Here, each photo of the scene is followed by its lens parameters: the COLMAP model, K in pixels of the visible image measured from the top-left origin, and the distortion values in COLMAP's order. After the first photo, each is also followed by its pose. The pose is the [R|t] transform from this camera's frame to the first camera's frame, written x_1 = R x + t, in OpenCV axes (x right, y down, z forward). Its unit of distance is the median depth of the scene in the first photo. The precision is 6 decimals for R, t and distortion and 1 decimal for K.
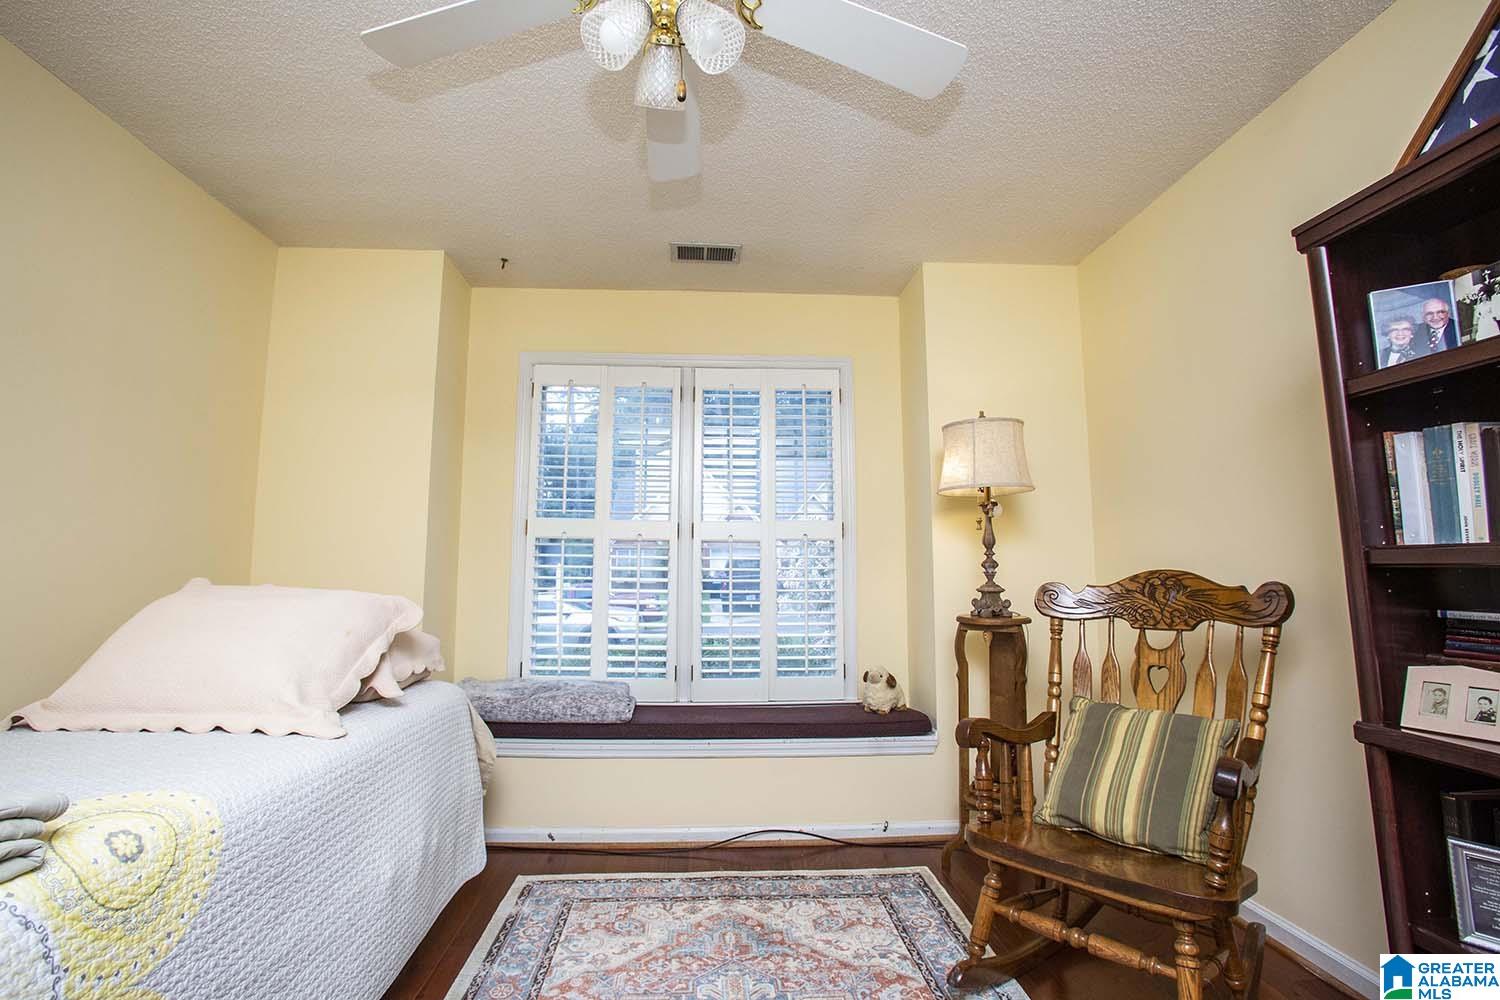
lens RADIAL K [[728.5, 0, 742.8], [0, 728.5, 498.6], [0, 0, 1]] dist [-0.065730, 0.026078]
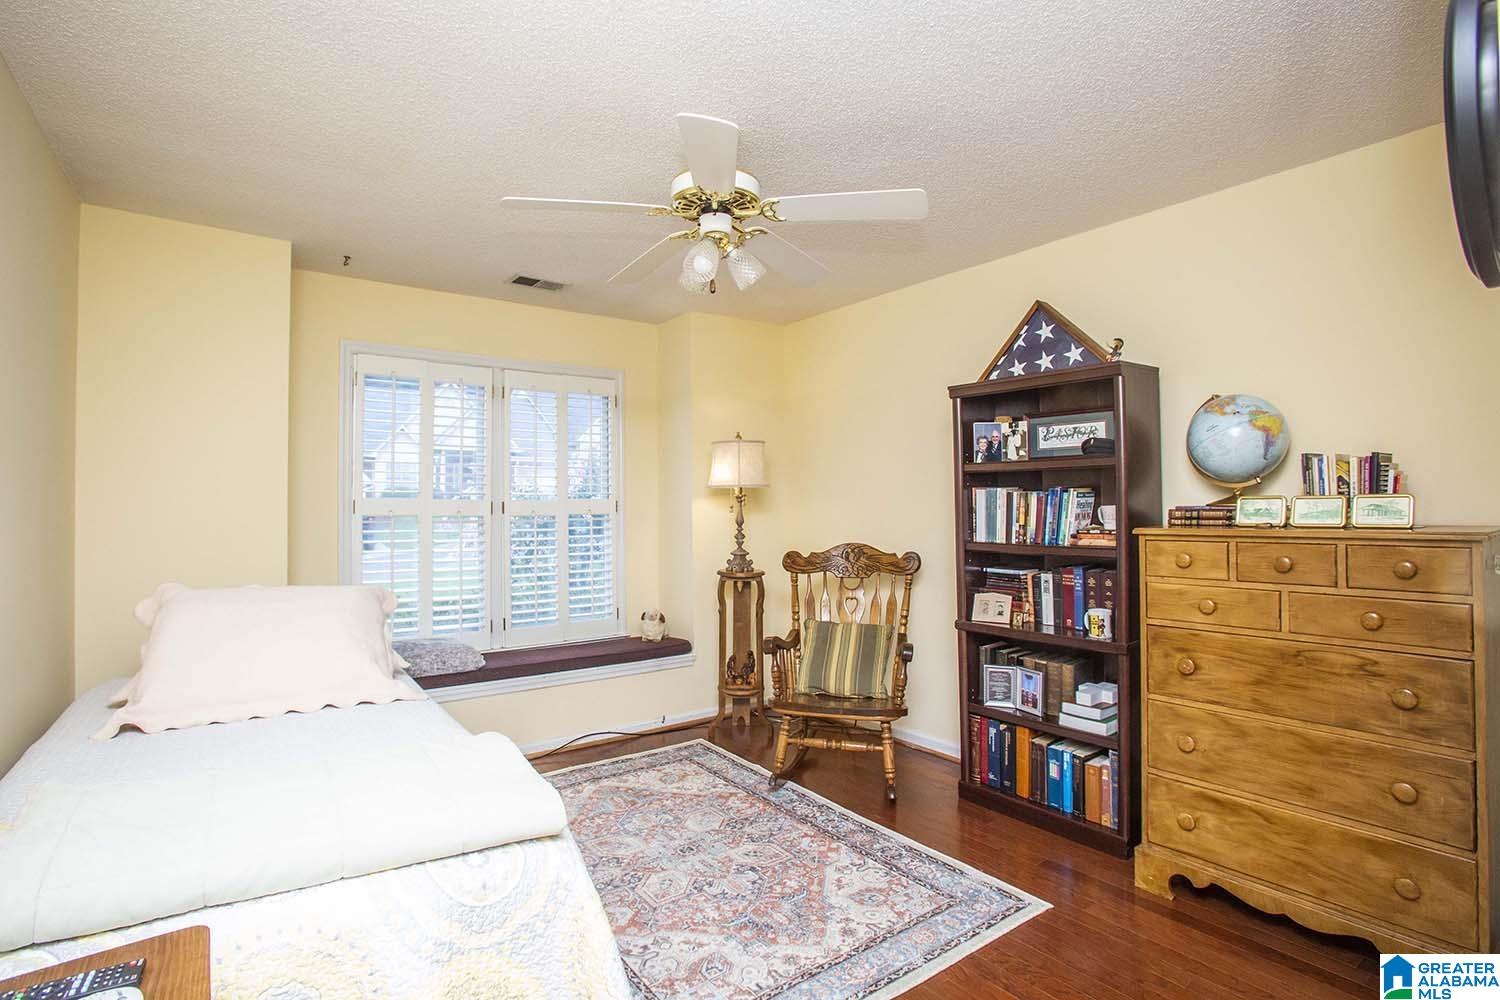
lens RADIAL K [[728.5, 0, 742.8], [0, 728.5, 498.6], [0, 0, 1]] dist [-0.065730, 0.026078]
pose [[0.837235, 0.000818, 0.546843, -0.570233], [-0.052475, 0.995504, 0.078852, -0.126488], [-0.544320, -0.094713, 0.833514, -0.302051]]
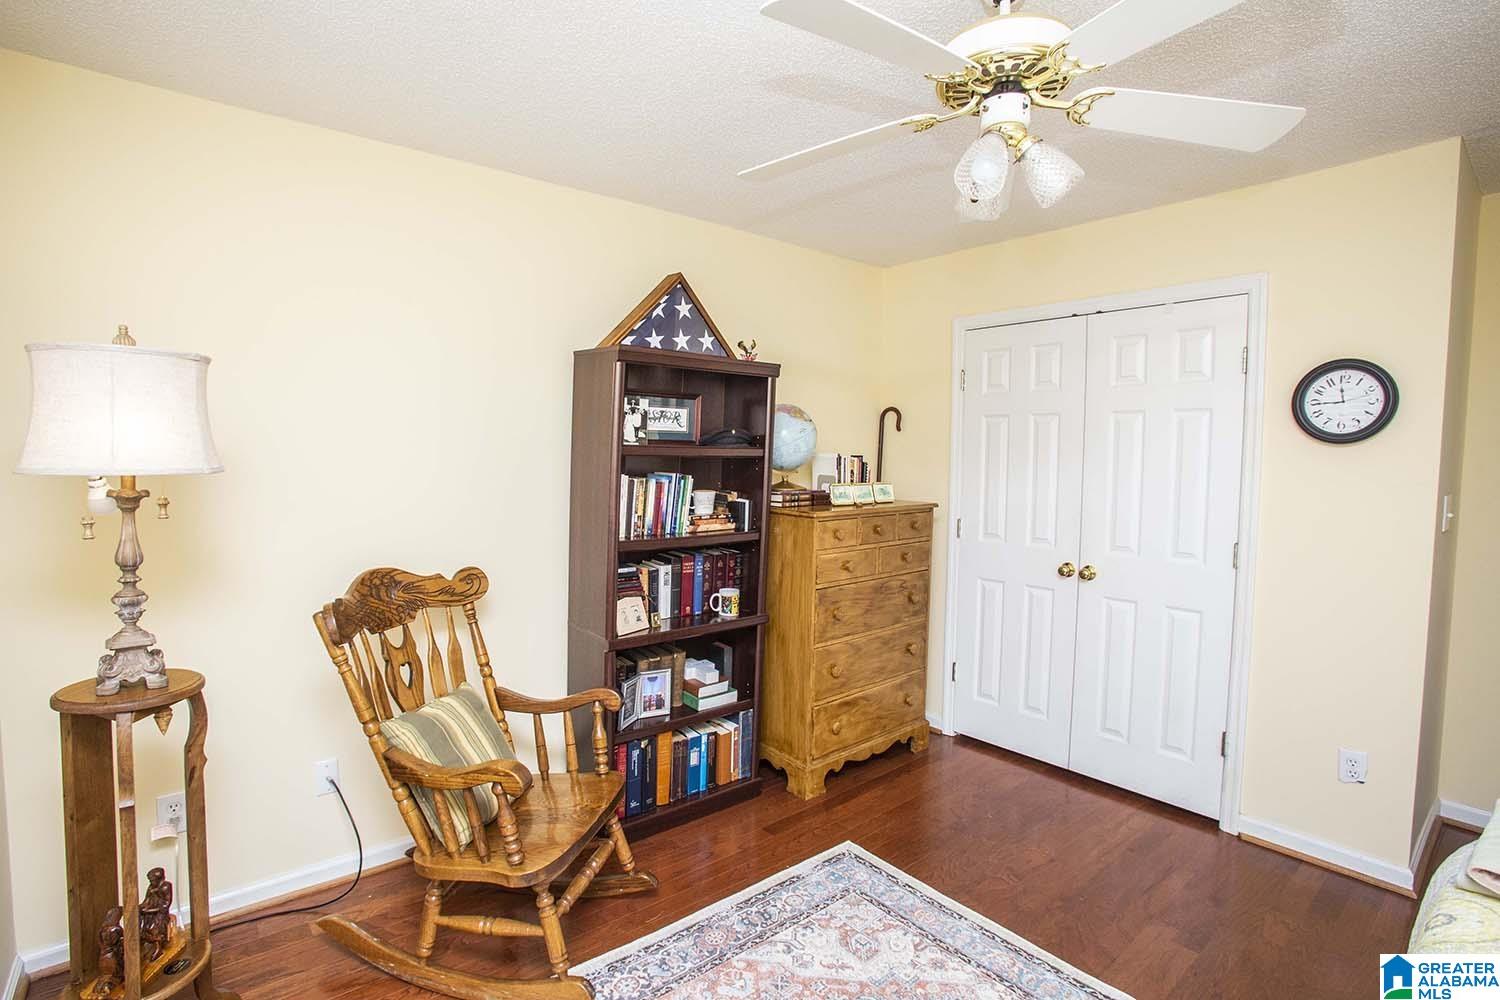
lens RADIAL K [[728.5, 0, 742.8], [0, 728.5, 498.6], [0, 0, 1]] dist [-0.065730, 0.026078]
pose [[-0.593205, -0.057582, 0.802989, -0.469305], [-0.096526, 0.995330, 0.000067, -0.042940], [-0.799244, -0.077470, -0.595993, 1.131862]]
